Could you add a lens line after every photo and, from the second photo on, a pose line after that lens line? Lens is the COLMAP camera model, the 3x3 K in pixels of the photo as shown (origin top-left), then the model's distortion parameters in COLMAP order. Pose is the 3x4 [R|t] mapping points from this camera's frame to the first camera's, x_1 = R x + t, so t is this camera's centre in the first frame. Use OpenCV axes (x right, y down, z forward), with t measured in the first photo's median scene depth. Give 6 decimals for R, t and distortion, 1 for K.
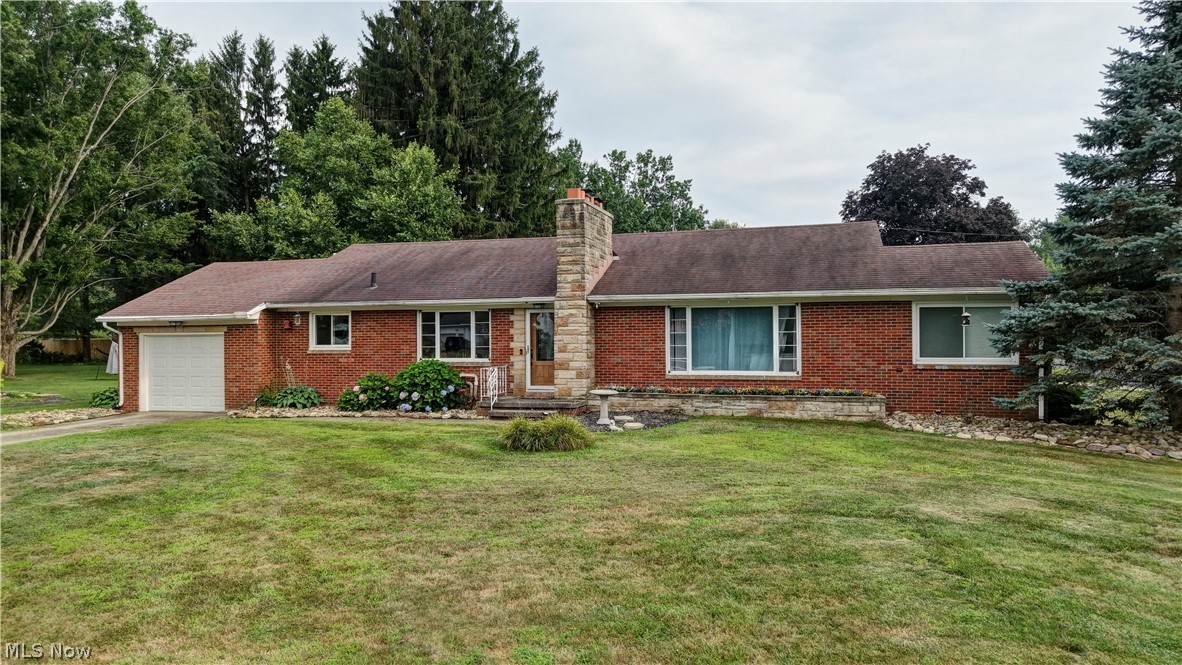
lens RADIAL K [[781.2, 0, 587.4], [0, 781.2, 325.5], [0, 0, 1]] dist [0.065286, -0.083153]
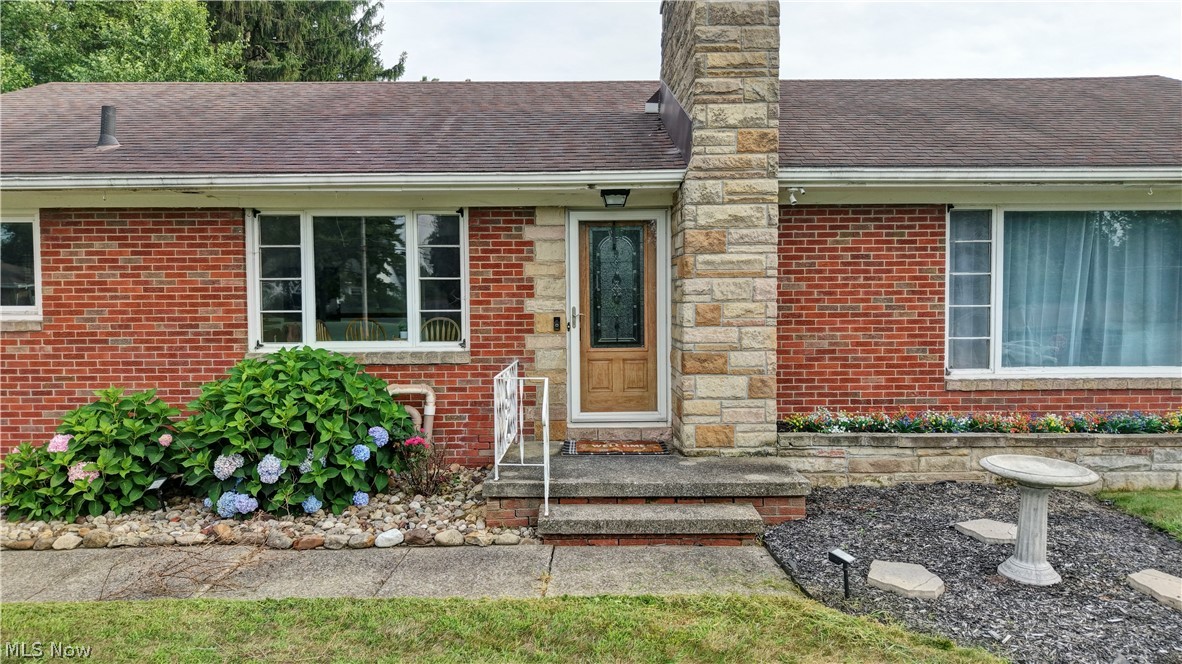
lens RADIAL K [[798.3, 0, 591.0], [0, 798.3, 332.0], [0, 0, 1]] dist [0.000070, -0.001285]
pose [[0.962093, -0.011086, 0.272498, -0.160884], [-0.003463, 0.998596, 0.052853, 0.016073], [-0.272701, -0.051793, 0.960704, 0.583821]]
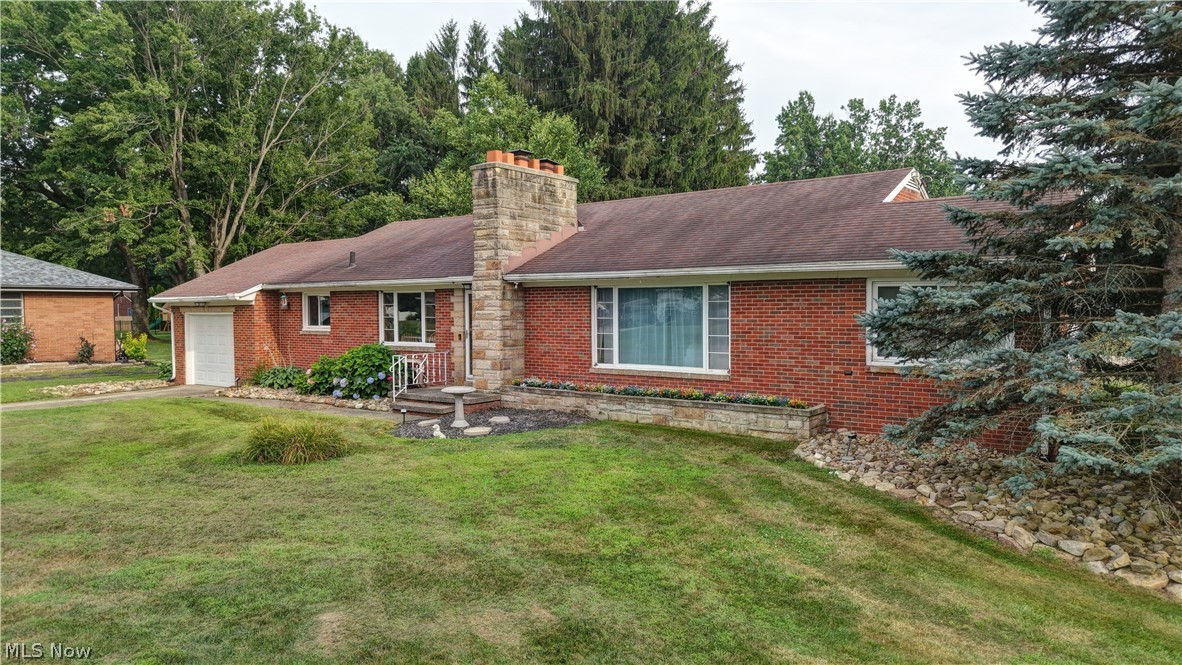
lens RADIAL K [[785.8, 0, 589.5], [0, 785.8, 329.5], [0, 0, 1]] dist [0.097686, -0.207611]
pose [[0.935269, 0.012547, -0.353714, 0.351063], [0.003104, 0.999042, 0.043645, -0.013313], [0.353923, -0.041918, 0.934335, 0.186604]]
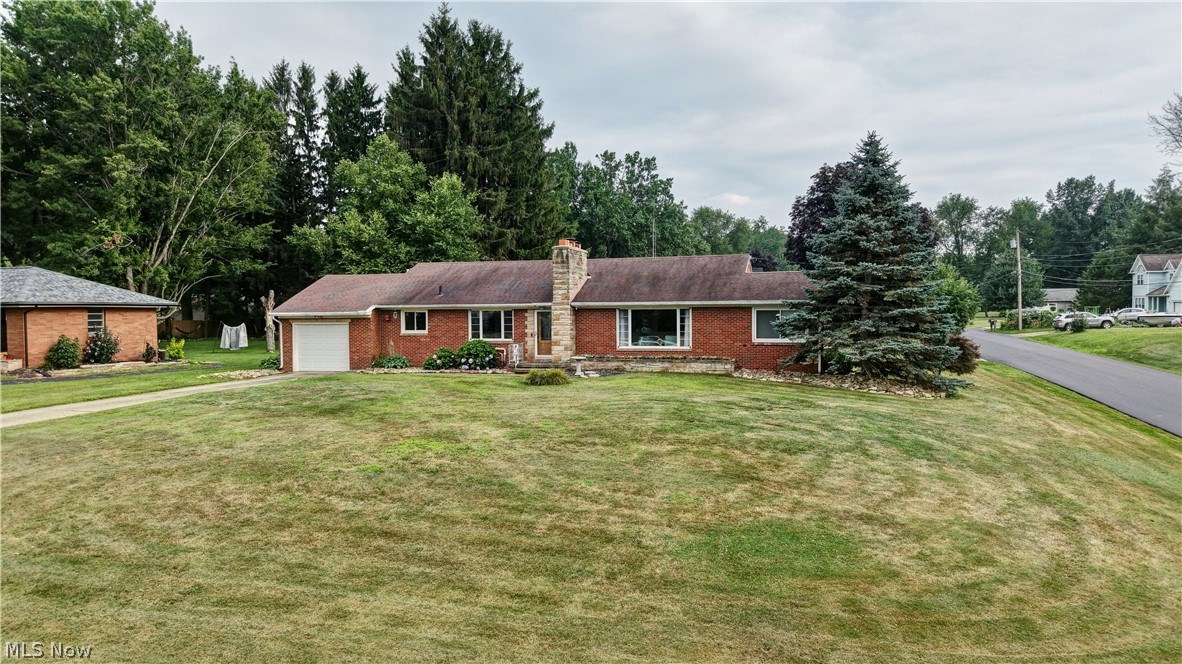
lens RADIAL K [[781.2, 0, 587.4], [0, 781.2, 325.0], [0, 0, 1]] dist [0.065286, -0.083153]
pose [[0.999999, -0.000902, 0.001327, 0.030221], [0.000861, 0.999522, 0.030892, -0.036549], [-0.001354, -0.030891, 0.999522, -0.630757]]
